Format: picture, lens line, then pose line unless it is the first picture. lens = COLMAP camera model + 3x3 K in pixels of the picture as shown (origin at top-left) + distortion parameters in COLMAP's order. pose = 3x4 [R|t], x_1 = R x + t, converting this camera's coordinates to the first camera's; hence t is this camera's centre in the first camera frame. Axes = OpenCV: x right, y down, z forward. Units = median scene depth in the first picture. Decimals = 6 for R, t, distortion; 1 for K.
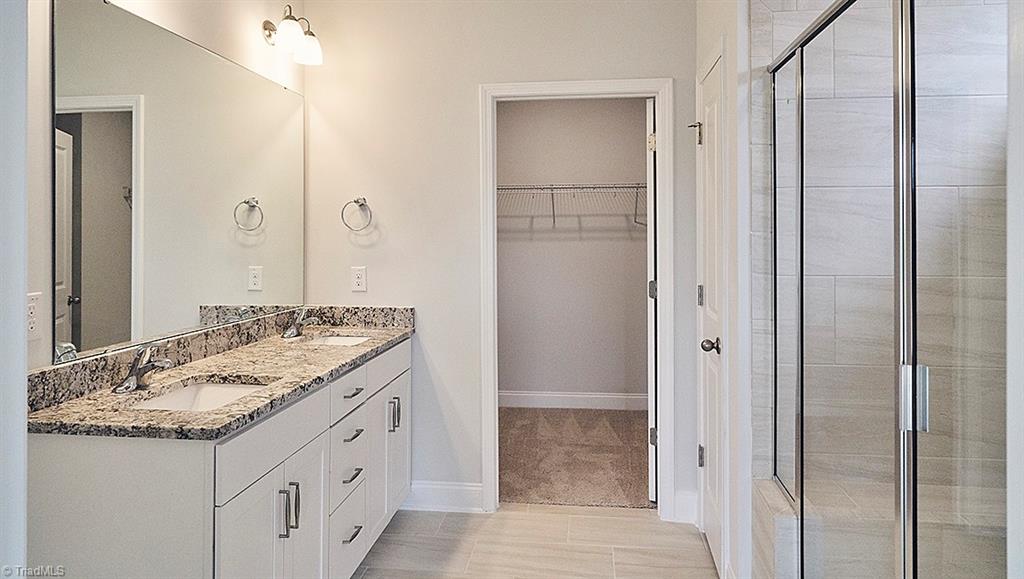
lens RADIAL K [[680.7, 0, 513.5], [0, 680.7, 226.5], [0, 0, 1]] dist [0.034411, -0.085829]
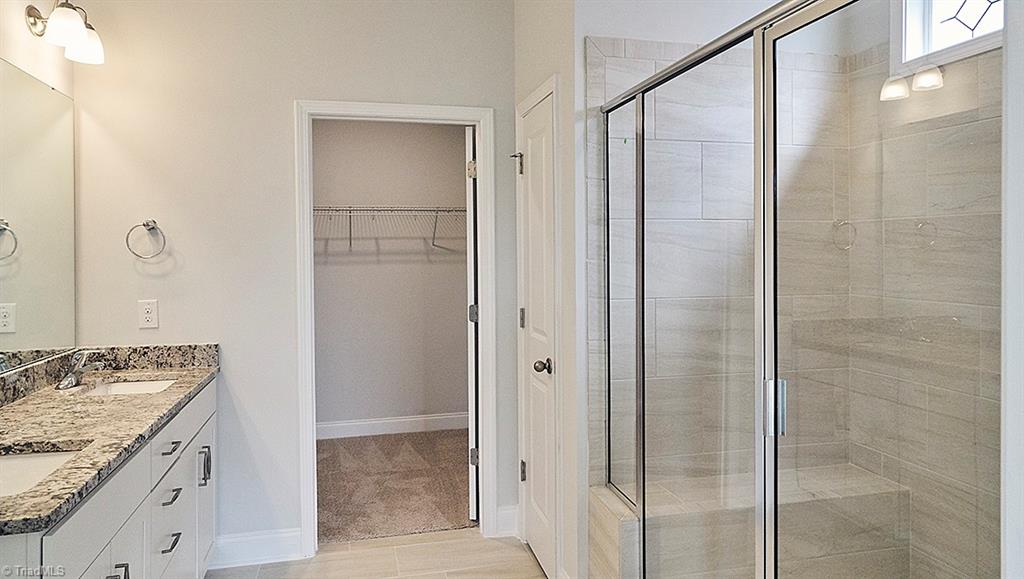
lens RADIAL K [[677.8, 0, 513.8], [0, 677.8, 246.8], [0, 0, 1]] dist [0.005455, -0.001033]
pose [[0.936651, -0.002907, 0.350253, -0.097913], [0.001585, 0.999990, 0.004061, -0.012071], [-0.350261, -0.003248, 0.936646, 0.027349]]
